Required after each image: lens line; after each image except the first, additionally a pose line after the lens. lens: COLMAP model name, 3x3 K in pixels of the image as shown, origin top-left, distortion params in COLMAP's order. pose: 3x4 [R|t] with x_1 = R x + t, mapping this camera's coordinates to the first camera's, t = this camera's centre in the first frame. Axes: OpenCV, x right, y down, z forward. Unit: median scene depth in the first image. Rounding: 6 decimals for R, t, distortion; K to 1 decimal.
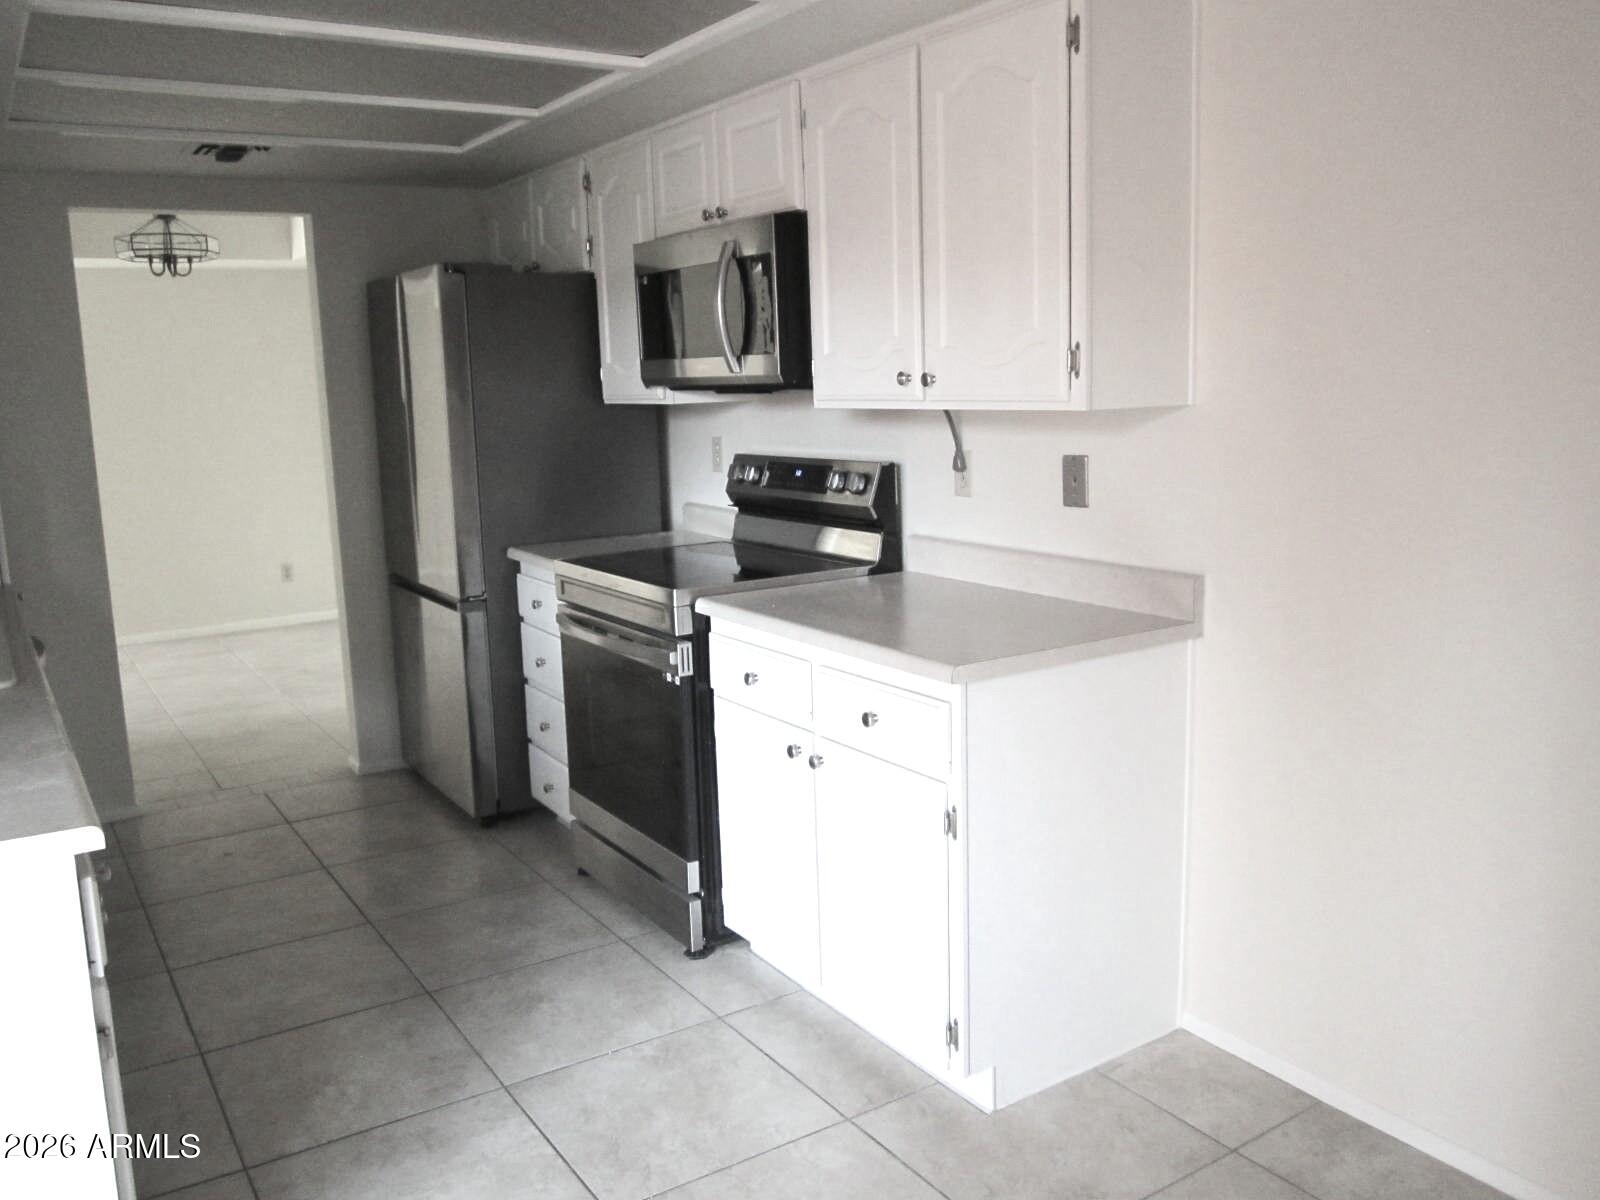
lens RADIAL K [[1315.5, 0, 800.0], [0, 1315.5, 600.0], [0, 0, 1]] dist [-0.031879, -0.004691]
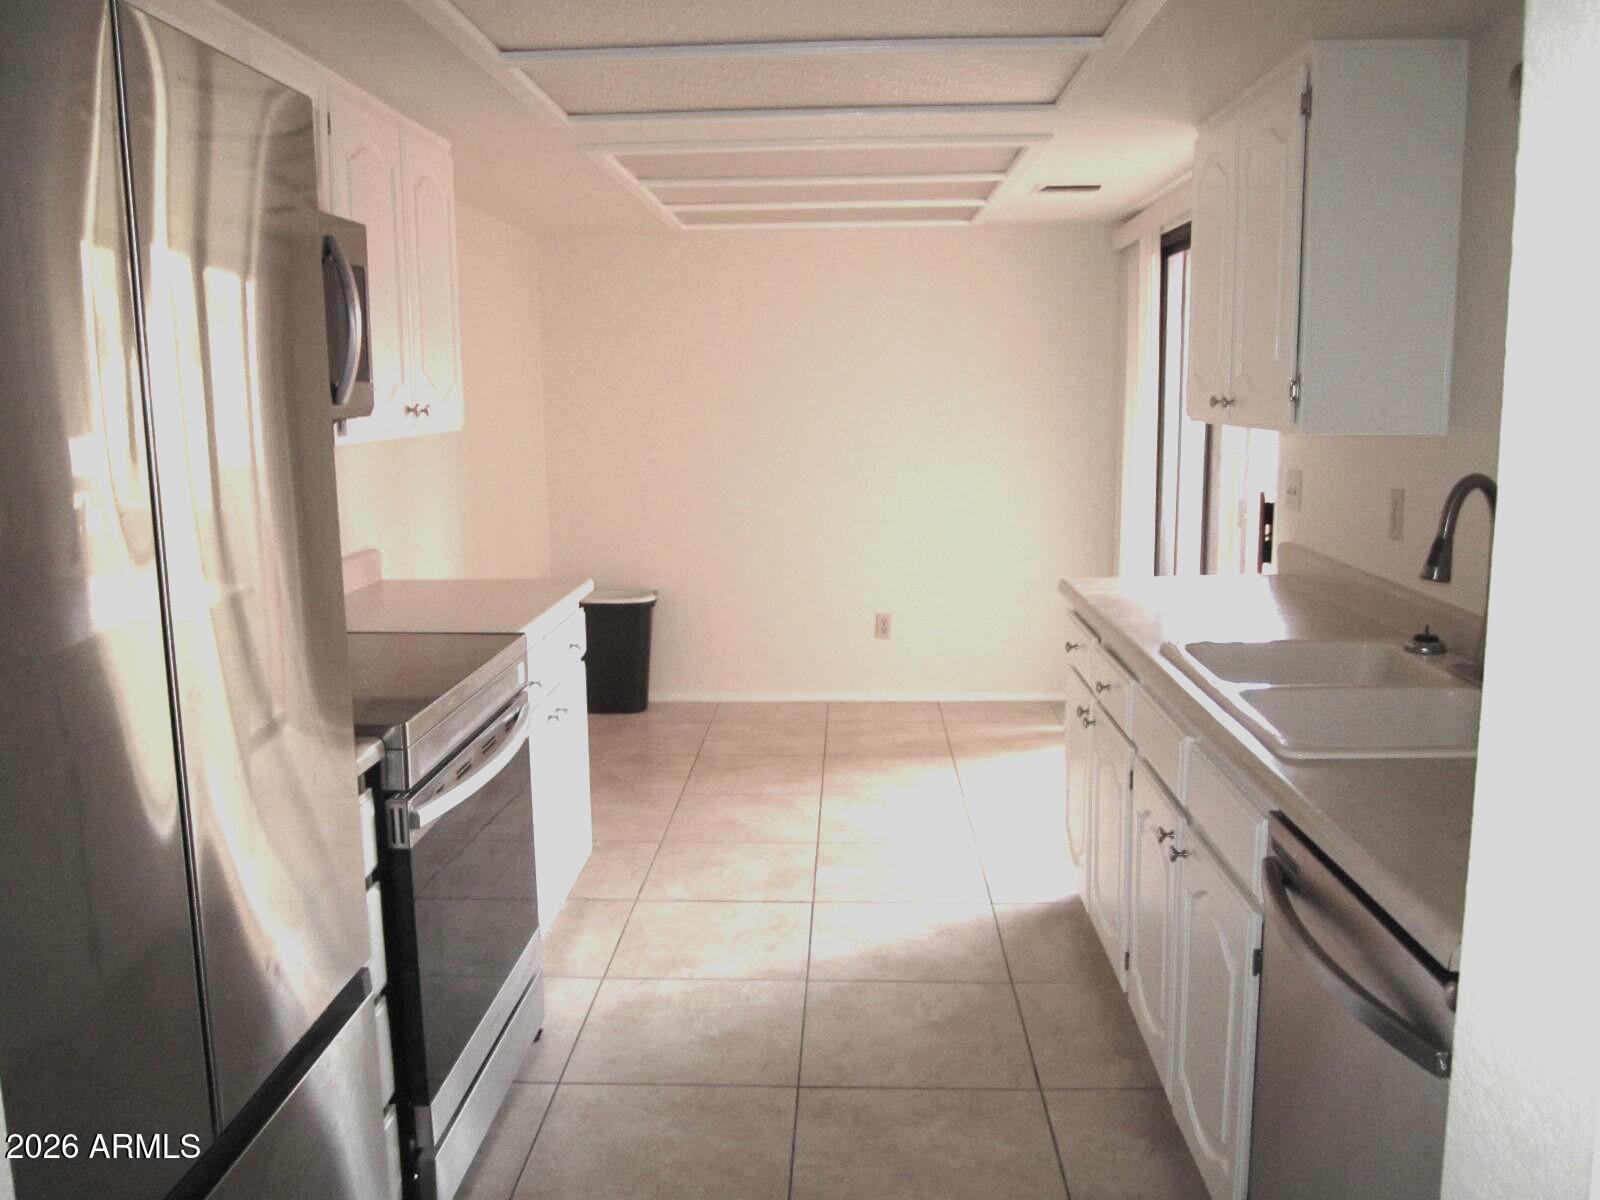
lens RADIAL K [[1315.5, 0, 800.0], [0, 1315.5, 600.0], [0, 0, 1]] dist [-0.031879, -0.004691]
pose [[-0.819993, -0.050808, 0.570113, -0.884670], [0.126797, 0.955179, 0.267497, -0.284156], [-0.558152, 0.291635, -0.776798, 1.824217]]
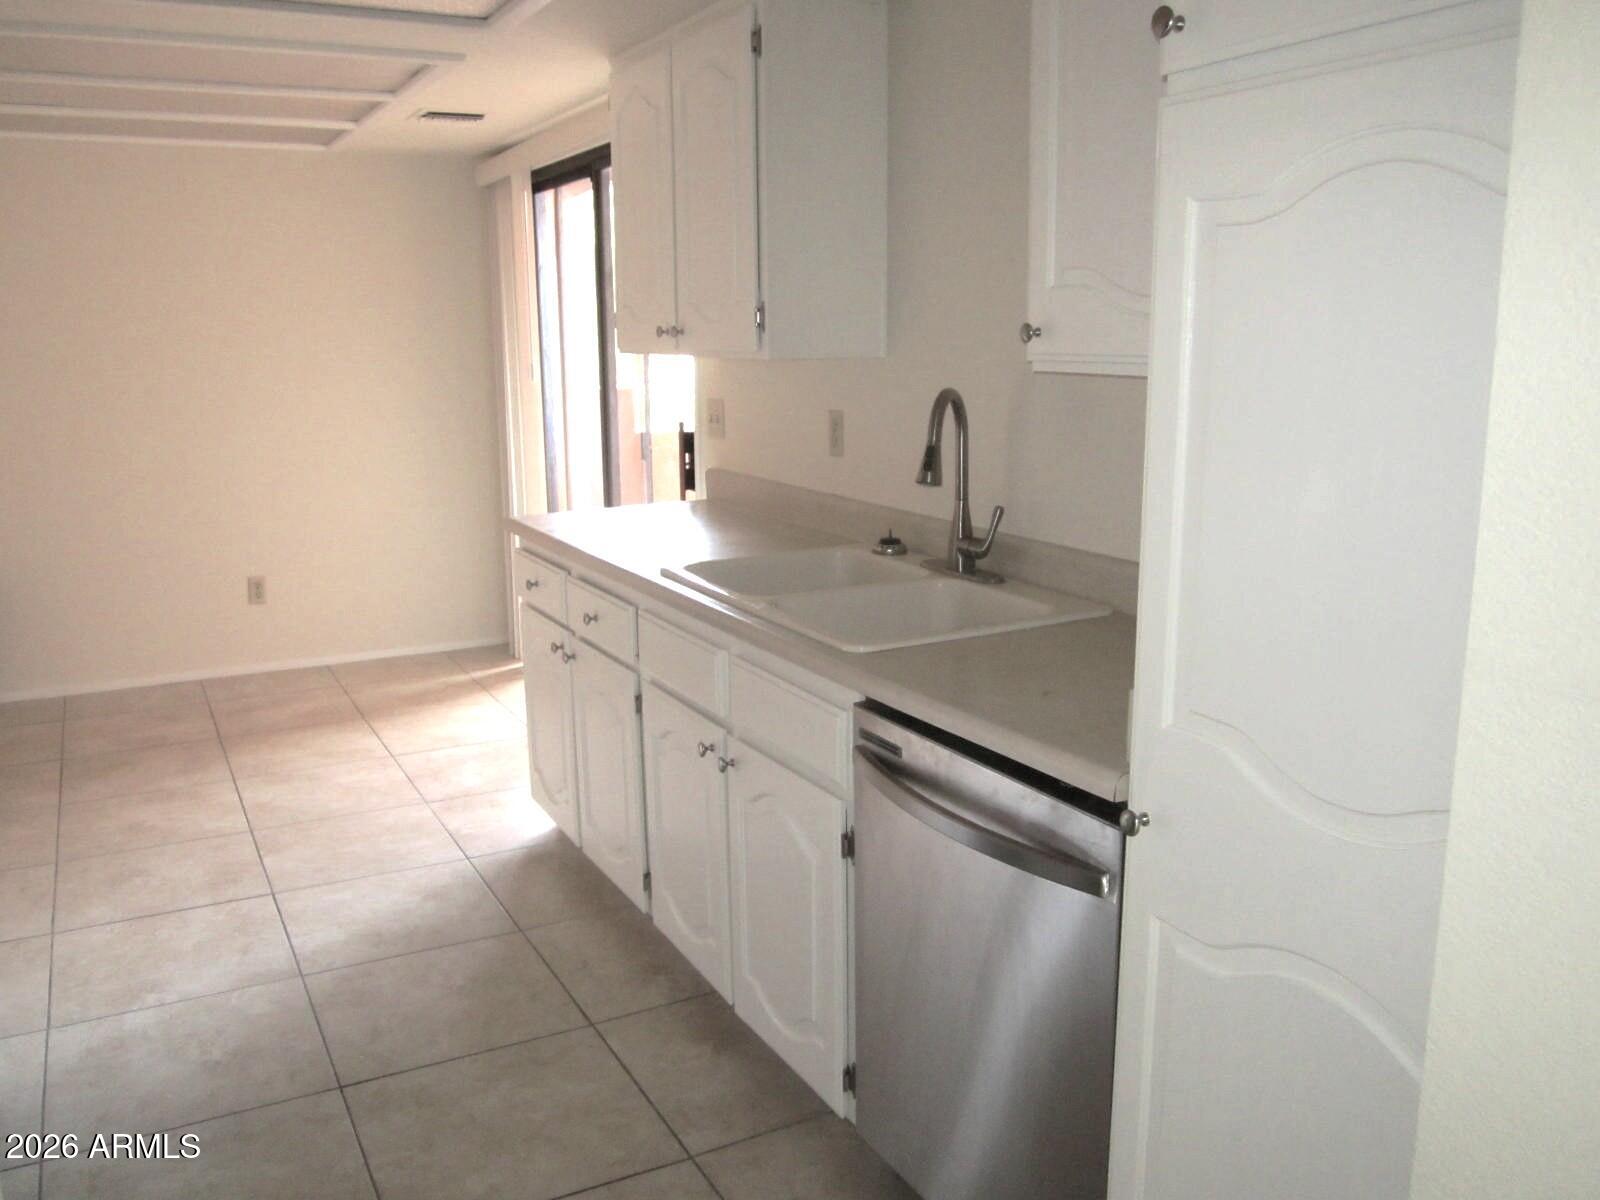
lens RADIAL K [[1326.1, 0, 762.4], [0, 1326.1, 595.4], [0, 0, 1]] dist [-0.022506, 0.008100]
pose [[-0.994096, 0.022810, 0.106083, -0.726426], [0.058250, 0.937022, 0.344378, -0.279846], [-0.091547, 0.348524, -0.932818, 1.865688]]
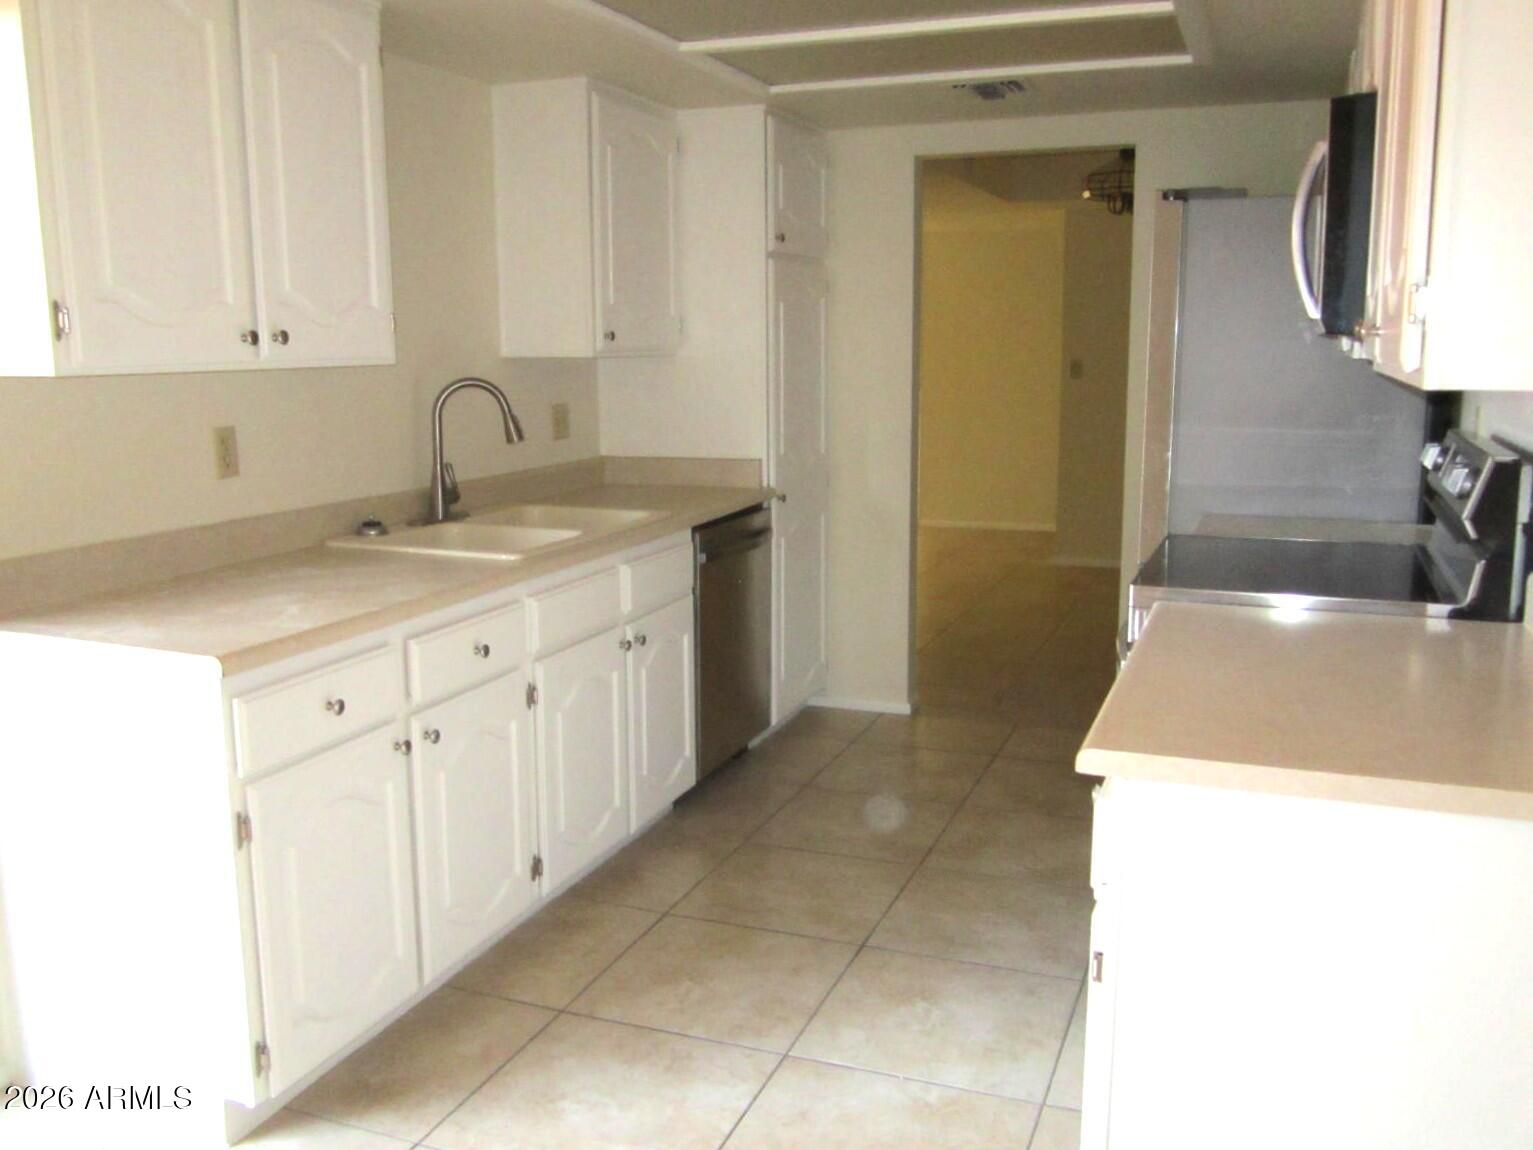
lens RADIAL K [[1342.6, 0, 769.5], [0, 1342.6, 540.7], [0, 0, 1]] dist [0.002256, 0.000178]
pose [[0.594901, 0.148706, -0.789924, 0.489039], [-0.147524, 0.986244, 0.074562, -0.073796], [0.790145, 0.072176, 0.608655, 0.356080]]
